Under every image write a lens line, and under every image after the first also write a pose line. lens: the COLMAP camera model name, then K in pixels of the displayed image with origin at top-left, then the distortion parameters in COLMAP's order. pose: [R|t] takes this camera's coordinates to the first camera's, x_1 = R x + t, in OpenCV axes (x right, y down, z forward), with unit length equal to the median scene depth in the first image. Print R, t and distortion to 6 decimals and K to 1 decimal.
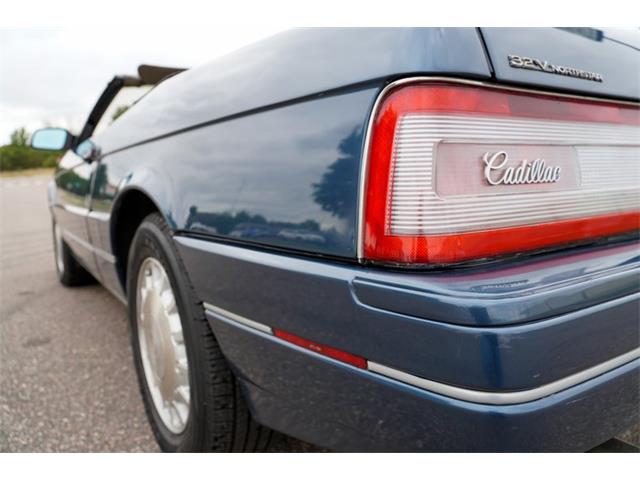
lens RADIAL K [[479.9, 0, 320.0], [0, 479.9, 240.0], [0, 0, 1]] dist [-0.140395, 0.103953]
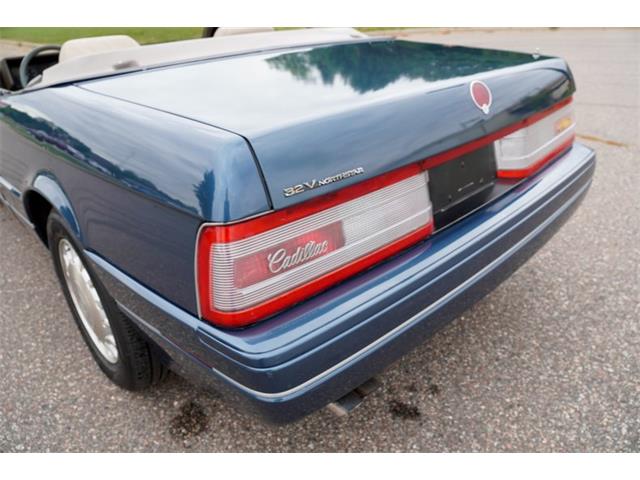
lens RADIAL K [[479.9, 0, 320.0], [0, 479.9, 240.0], [0, 0, 1]] dist [-0.140395, 0.103953]
pose [[0.986877, -0.083184, 0.138402, 0.114369], [0.033243, 0.943402, 0.329981, -0.297018], [-0.158018, -0.321050, 0.933786, -0.218381]]
